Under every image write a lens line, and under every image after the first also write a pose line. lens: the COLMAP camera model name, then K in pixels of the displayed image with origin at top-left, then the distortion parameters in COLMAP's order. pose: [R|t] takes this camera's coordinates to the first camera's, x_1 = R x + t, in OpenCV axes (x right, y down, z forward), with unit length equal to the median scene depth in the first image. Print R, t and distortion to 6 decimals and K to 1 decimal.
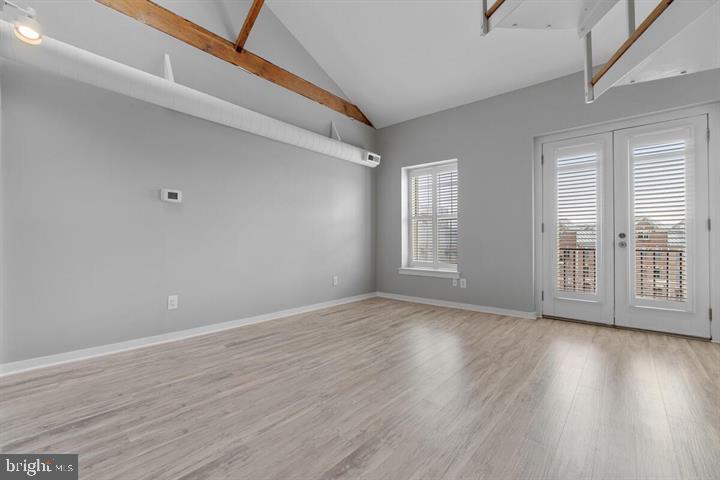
lens RADIAL K [[310.5, 0, 352.0], [0, 310.5, 238.2], [0, 0, 1]] dist [-0.003372, -0.000095]
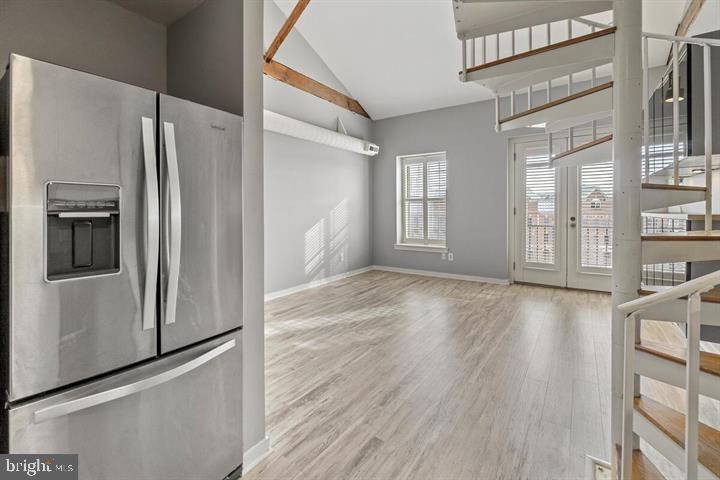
lens RADIAL K [[321.7, 0, 354.4], [0, 321.7, 214.3], [0, 0, 1]] dist [-0.000119, -0.000080]
pose [[0.993981, -0.009565, 0.109133, -0.178283], [0.007088, 0.999709, 0.023064, -0.061451], [-0.109322, -0.022152, 0.993760, -0.230793]]
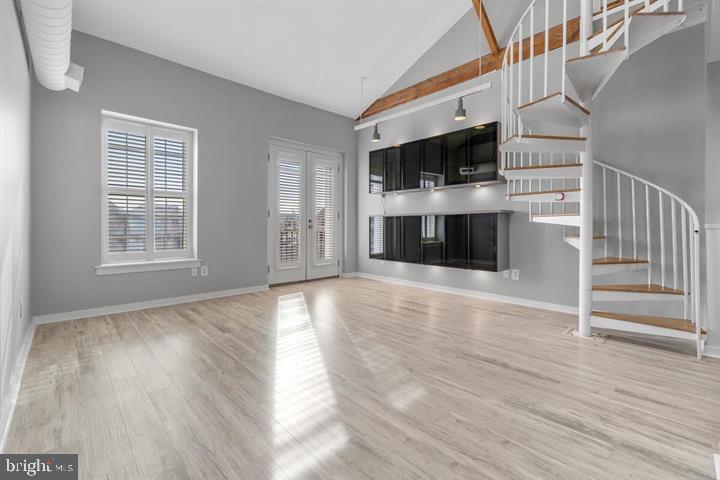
lens RADIAL K [[314.5, 0, 361.1], [0, 314.5, 230.1], [0, 0, 1]] dist [-0.002741, -0.000123]
pose [[0.076536, -0.014630, 0.996959, -0.631565], [-0.011332, 0.999815, 0.015542, 0.009078], [-0.997002, -0.012487, 0.076356, 0.591190]]
